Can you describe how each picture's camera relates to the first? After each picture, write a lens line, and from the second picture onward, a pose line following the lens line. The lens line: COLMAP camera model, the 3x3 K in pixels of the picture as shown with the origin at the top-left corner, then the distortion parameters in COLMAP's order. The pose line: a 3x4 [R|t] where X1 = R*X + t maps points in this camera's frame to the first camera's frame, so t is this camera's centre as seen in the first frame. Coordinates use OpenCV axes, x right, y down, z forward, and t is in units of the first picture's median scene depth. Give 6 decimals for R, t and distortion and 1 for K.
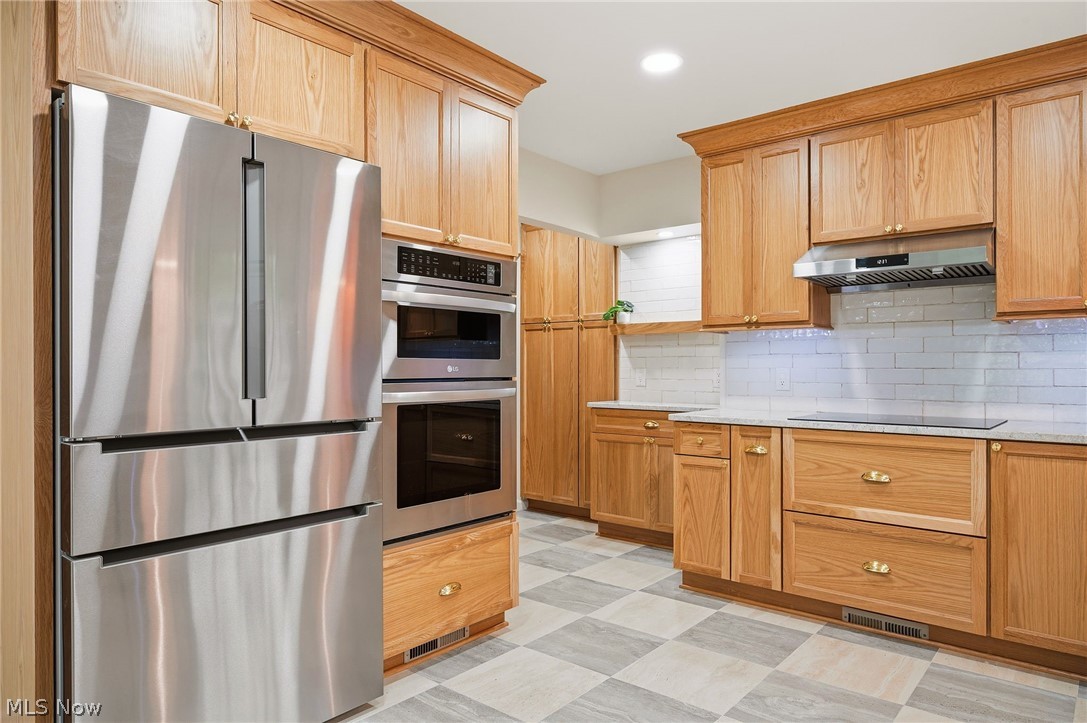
lens RADIAL K [[684.5, 0, 542.0], [0, 684.5, 366.9], [0, 0, 1]] dist [-0.003975, -0.000515]
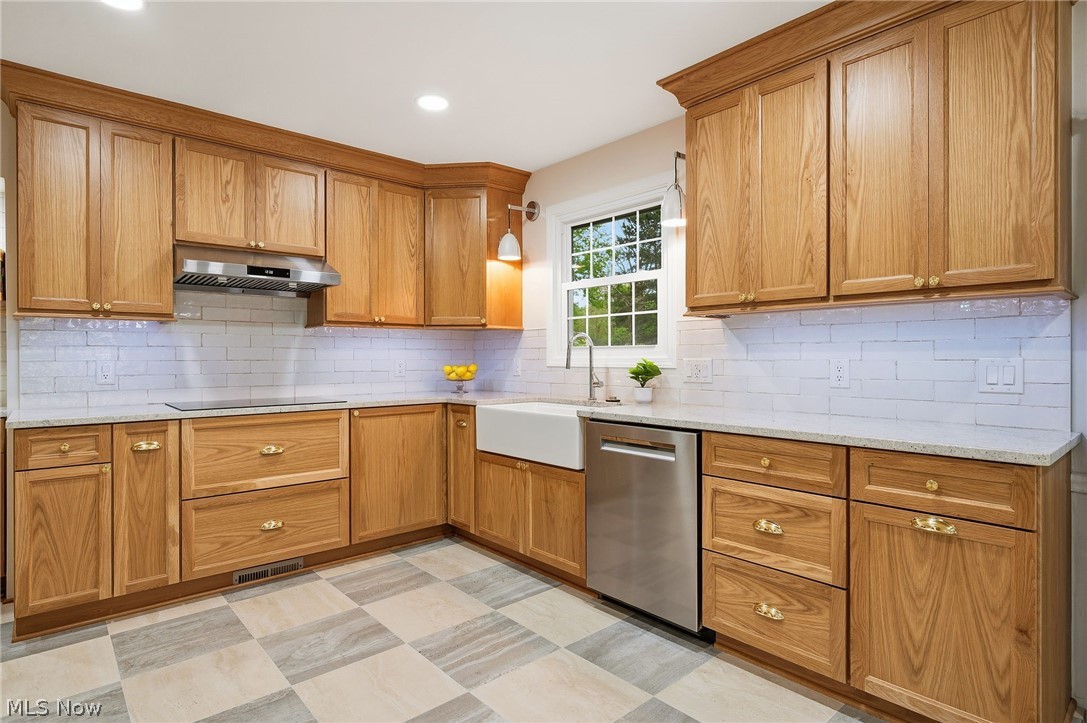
lens RADIAL K [[573.5, 0, 544.8], [0, 573.5, 357.5], [0, 0, 1]] dist [0.002513, -0.001948]
pose [[0.143971, 0.000943, 0.989581, -0.439142], [0.003401, 0.999993, -0.001448, 0.000397], [-0.989576, 0.003574, 0.143967, 0.371691]]
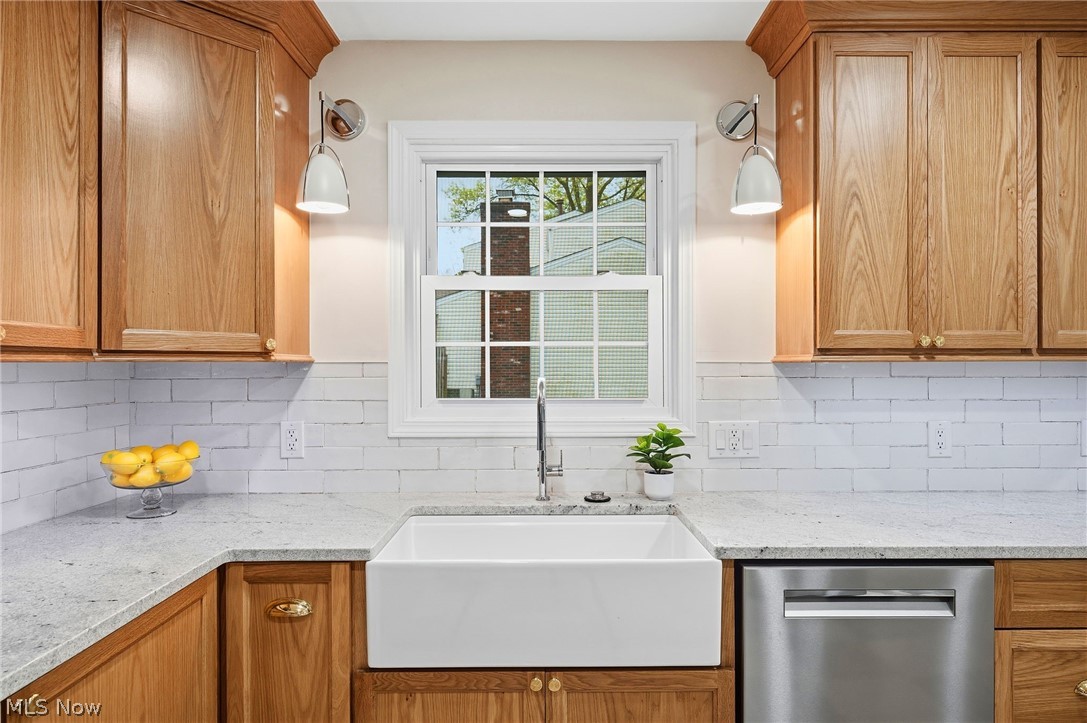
lens RADIAL K [[642.9, 0, 548.0], [0, 642.9, 362.0], [0, 0, 1]] dist [-0.002790, 0.001563]
pose [[-0.652240, 0.002638, 0.758008, 0.181096], [0.002723, 0.999996, -0.001137, -0.065795], [-0.758008, 0.001322, -0.652244, 0.897925]]
